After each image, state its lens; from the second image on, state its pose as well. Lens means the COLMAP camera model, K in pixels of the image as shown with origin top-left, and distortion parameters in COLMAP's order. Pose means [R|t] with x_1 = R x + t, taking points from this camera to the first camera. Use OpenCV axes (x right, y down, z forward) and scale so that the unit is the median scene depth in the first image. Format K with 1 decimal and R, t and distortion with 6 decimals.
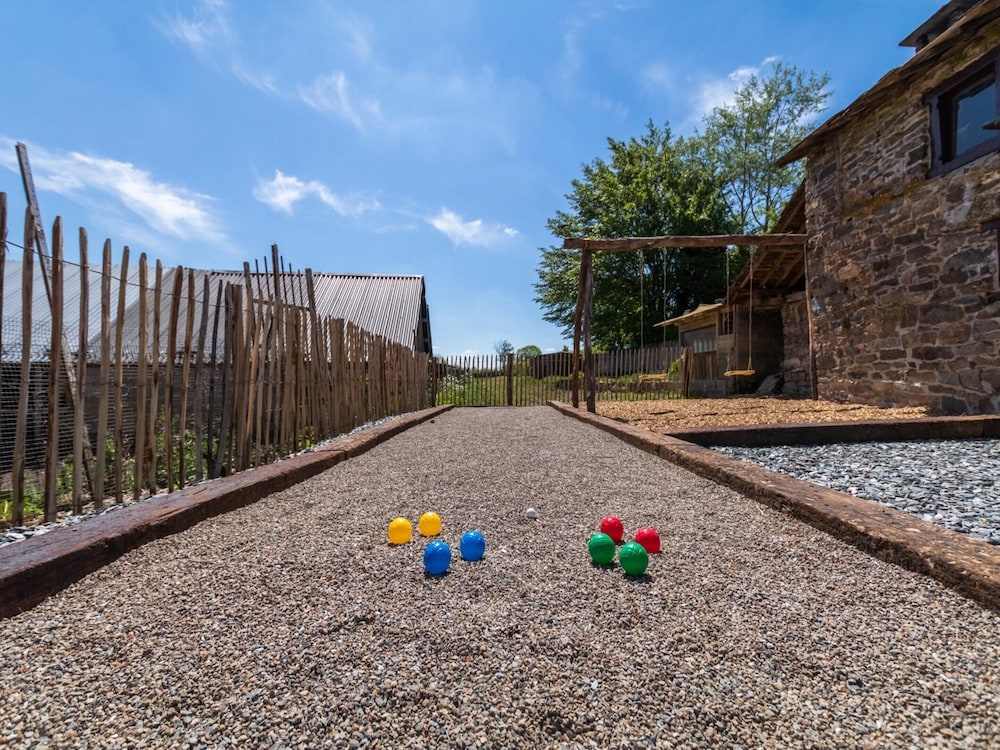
lens RADIAL K [[456.6, 0, 492.6], [0, 456.6, 378.3], [0, 0, 1]] dist [0.005796, -0.001770]
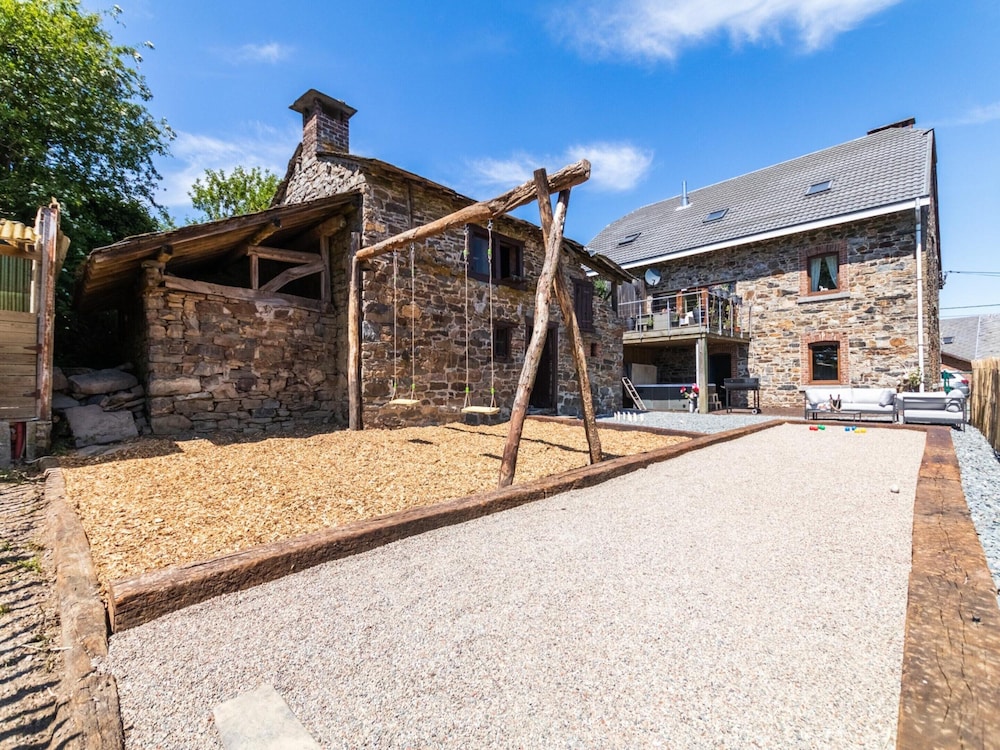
lens RADIAL K [[456.6, 0, 491.9], [0, 456.6, 379.0], [0, 0, 1]] dist [0.005796, -0.001770]
pose [[-0.732378, 0.015171, 0.680730, -0.144998], [0.003428, 0.999821, -0.018595, -0.043158], [-0.680890, -0.011285, -0.732299, 1.720067]]
